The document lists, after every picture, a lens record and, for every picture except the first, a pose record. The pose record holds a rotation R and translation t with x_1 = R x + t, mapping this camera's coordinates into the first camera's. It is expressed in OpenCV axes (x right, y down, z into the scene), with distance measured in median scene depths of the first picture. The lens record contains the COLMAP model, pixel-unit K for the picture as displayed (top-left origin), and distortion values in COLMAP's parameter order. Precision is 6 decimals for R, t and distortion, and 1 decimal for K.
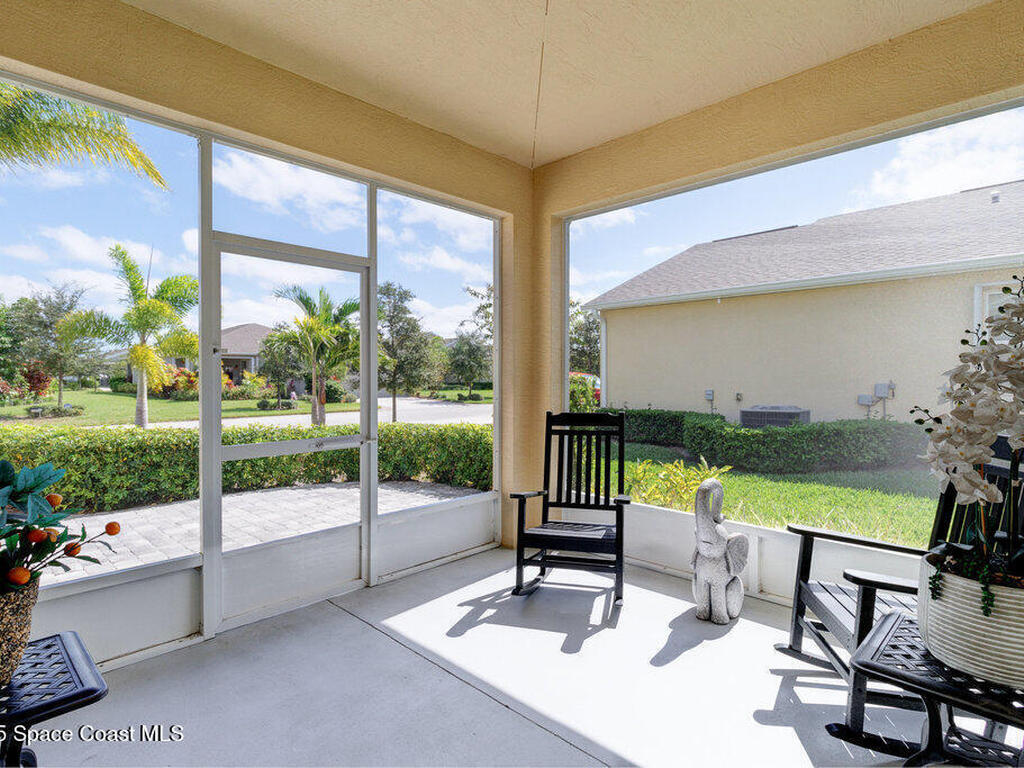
lens RADIAL K [[550.3, 0, 509.4], [0, 550.3, 381.2], [0, 0, 1]] dist [-0.000148, -0.000135]
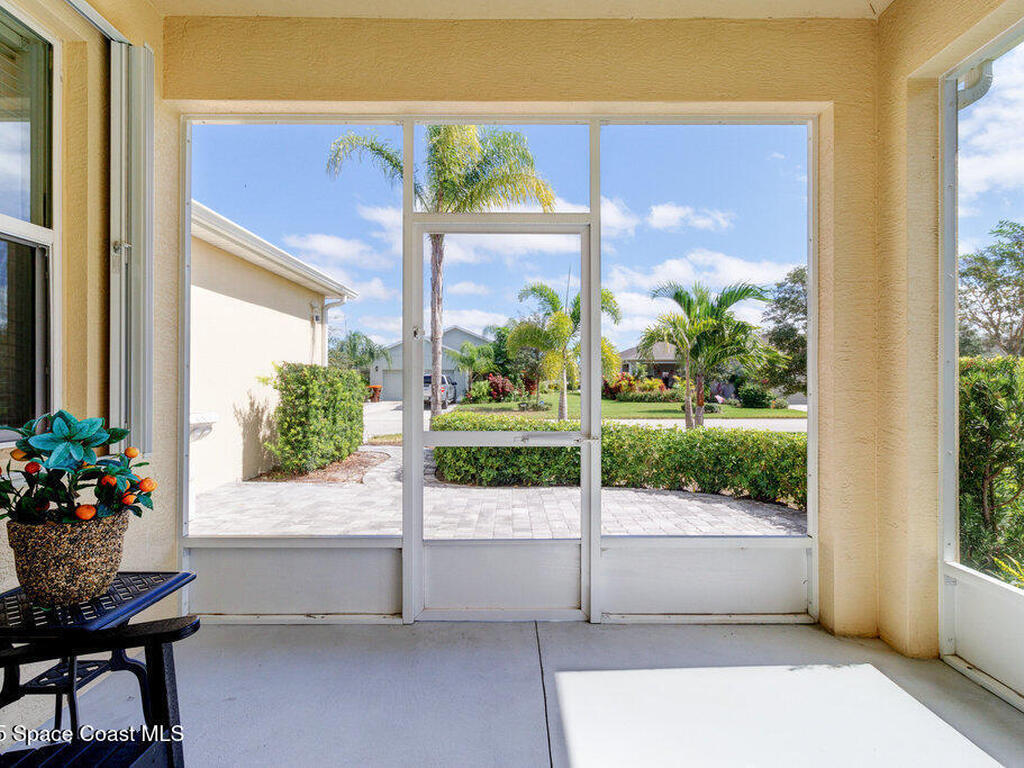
lens RADIAL K [[538.8, 0, 510.6], [0, 538.8, 377.1], [0, 0, 1]] dist [0.001360, 0.000010]
pose [[0.692746, -0.005707, -0.721159, 0.179822], [-0.009000, 0.999822, -0.016558, 0.024027], [0.721125, 0.017961, 0.692572, 0.284310]]
